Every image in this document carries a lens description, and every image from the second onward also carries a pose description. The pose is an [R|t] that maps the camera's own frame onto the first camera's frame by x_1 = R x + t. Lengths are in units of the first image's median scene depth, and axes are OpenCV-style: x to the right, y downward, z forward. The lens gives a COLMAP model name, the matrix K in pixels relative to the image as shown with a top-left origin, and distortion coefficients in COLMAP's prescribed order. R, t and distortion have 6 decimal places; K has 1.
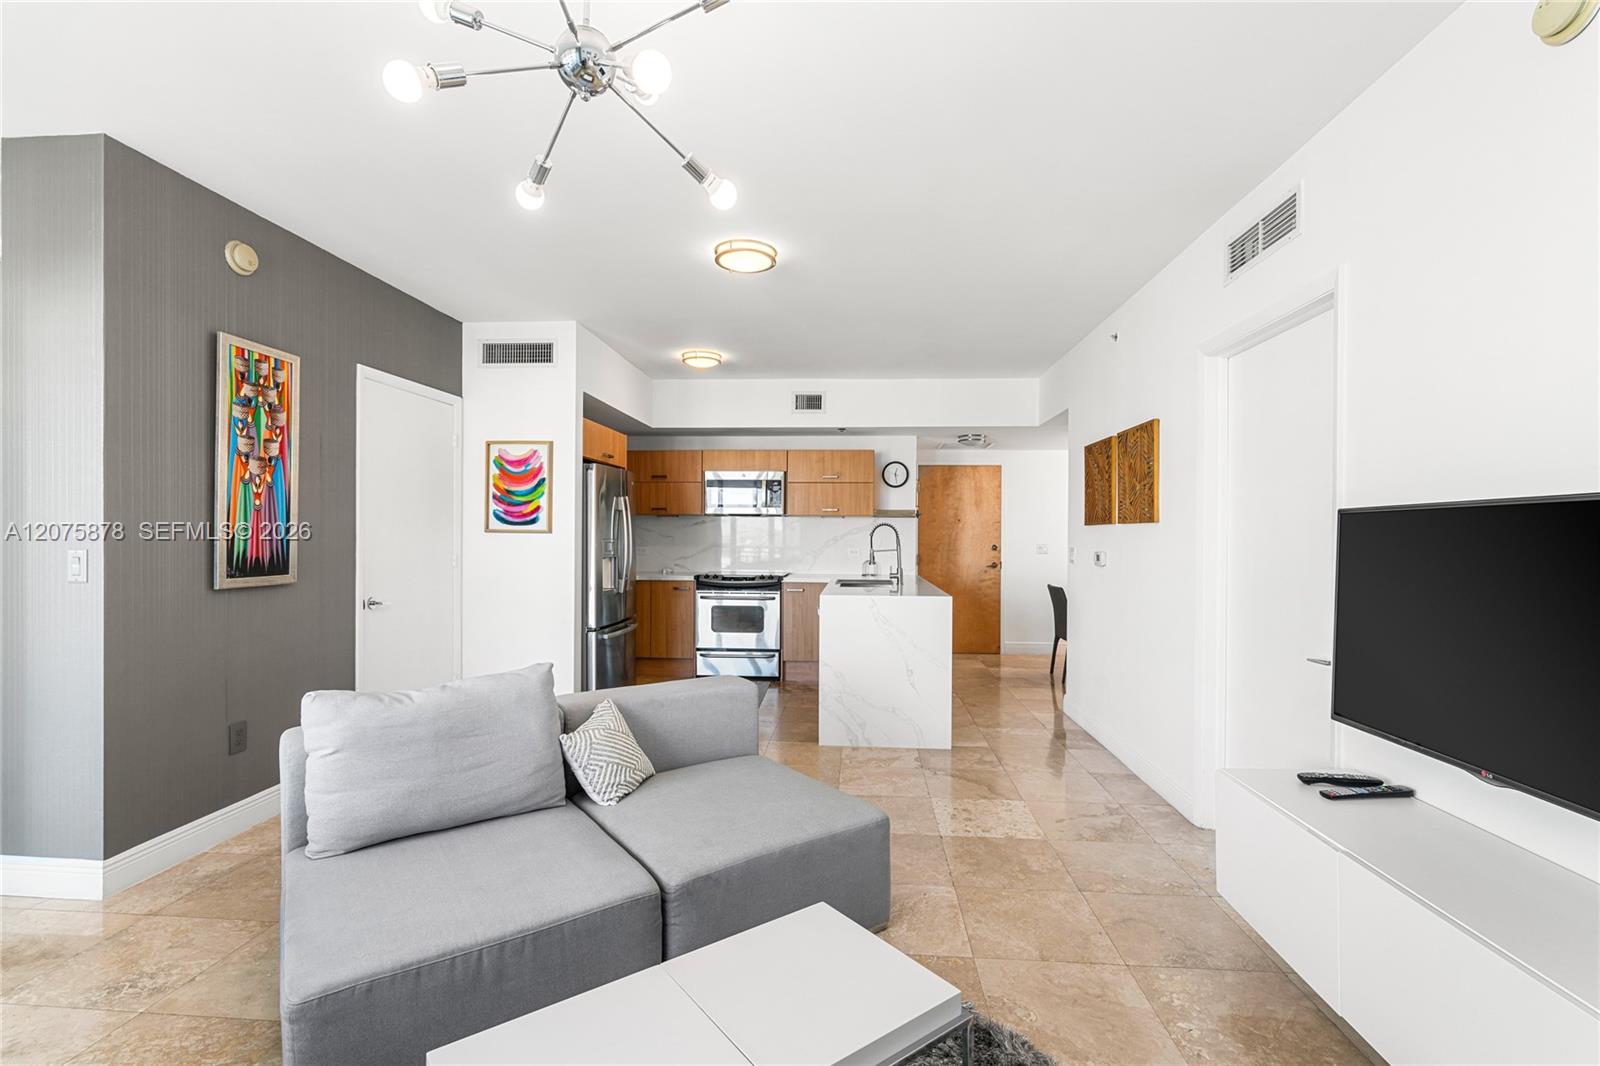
lens RADIAL K [[724.5, 0, 802.3], [0, 724.5, 537.1], [0, 0, 1]] dist [-0.001857, 0.001663]
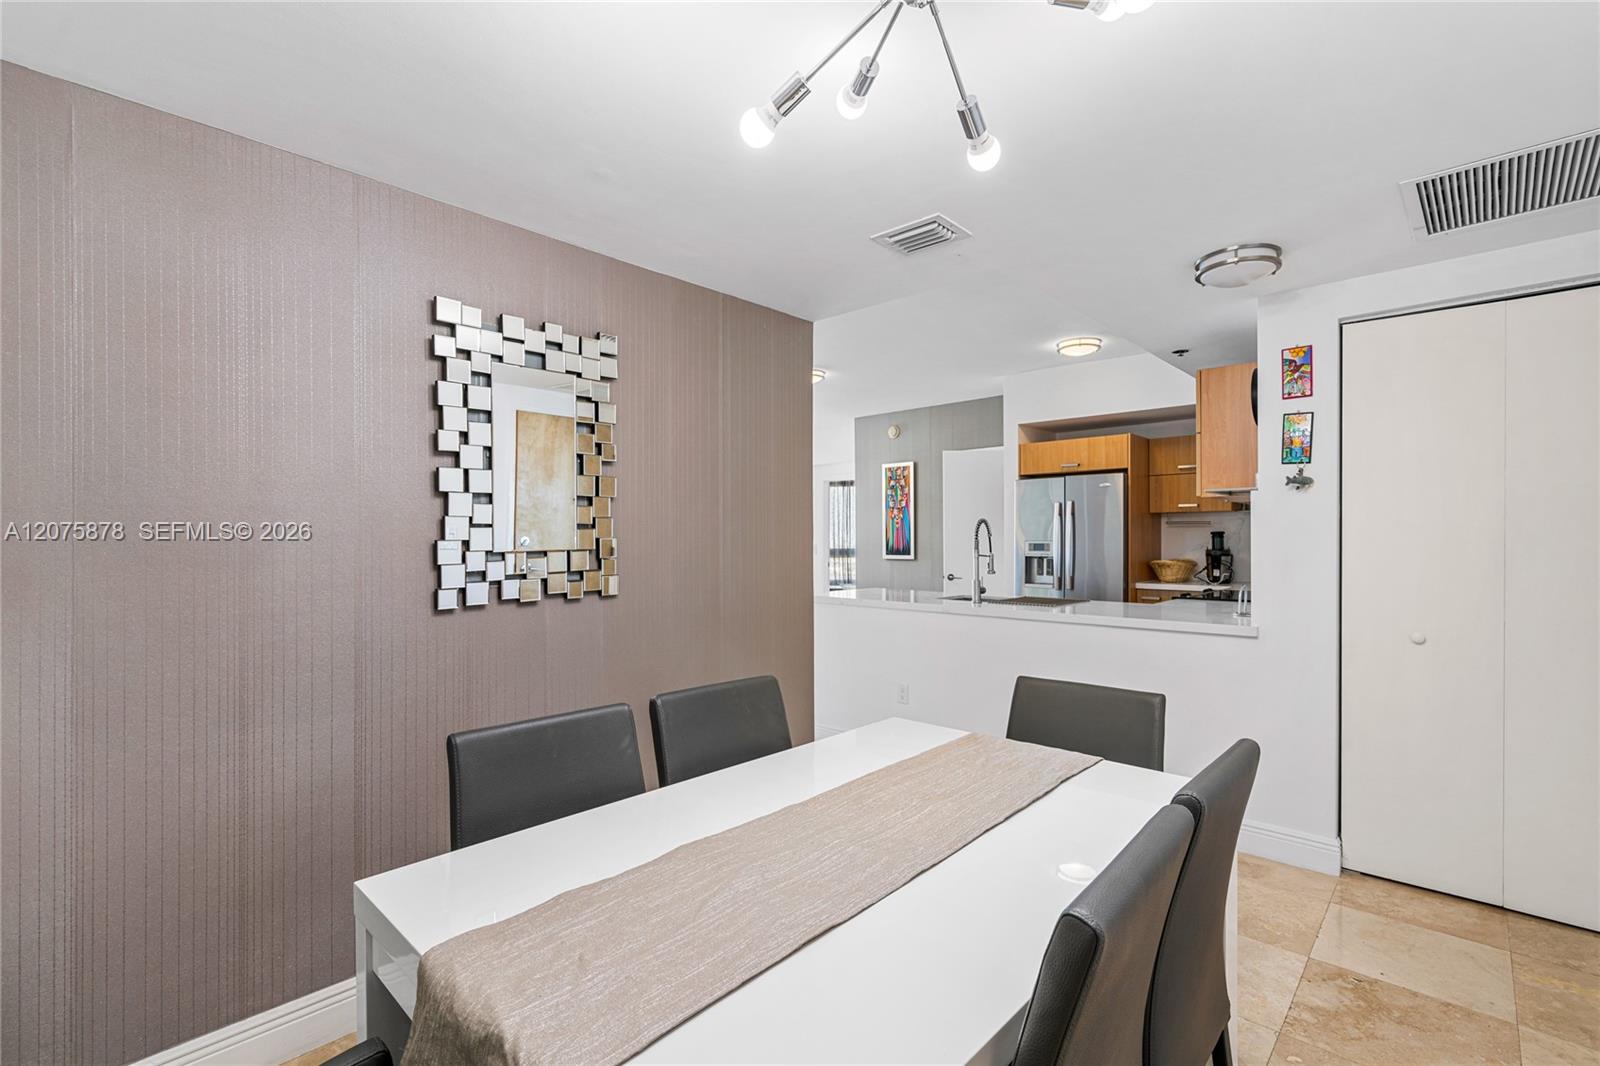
lens RADIAL K [[724.5, 0, 802.3], [0, 724.5, 537.1], [0, 0, 1]] dist [-0.001857, 0.001663]
pose [[-0.622119, -0.006504, -0.782896, 1.068469], [-0.003066, 0.999978, -0.005872, 0.005604], [0.782917, -0.001253, -0.622125, 1.727082]]
